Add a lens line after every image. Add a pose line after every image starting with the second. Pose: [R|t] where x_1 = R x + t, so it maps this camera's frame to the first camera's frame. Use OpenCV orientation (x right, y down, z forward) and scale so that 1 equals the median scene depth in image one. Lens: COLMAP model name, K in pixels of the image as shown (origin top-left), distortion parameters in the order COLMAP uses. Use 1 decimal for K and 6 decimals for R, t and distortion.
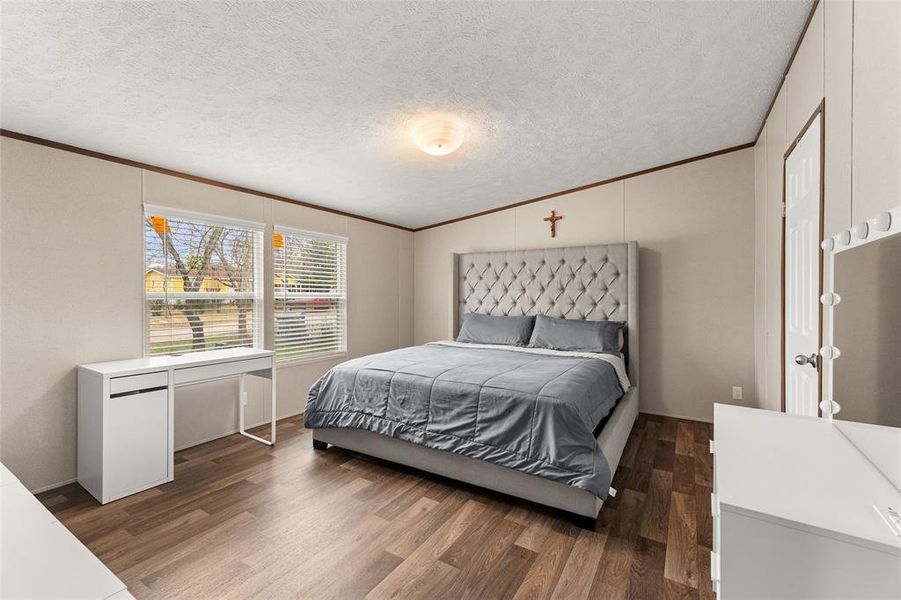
lens RADIAL K [[380.9, 0, 452.0], [0, 380.9, 291.3], [0, 0, 1]] dist [0.001460, 0.000146]
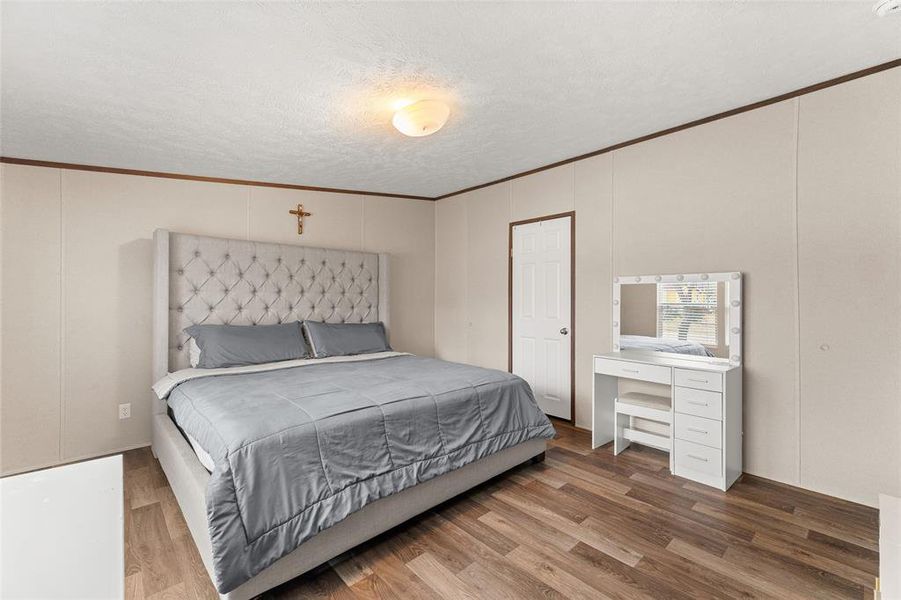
lens RADIAL K [[380.9, 0, 452.0], [0, 380.9, 291.3], [0, 0, 1]] dist [0.001460, 0.000146]
pose [[0.267510, 0.020937, 0.963328, -0.825129], [-0.016742, 0.999714, -0.017079, 0.004604], [-0.963410, -0.011559, 0.267784, 0.680673]]
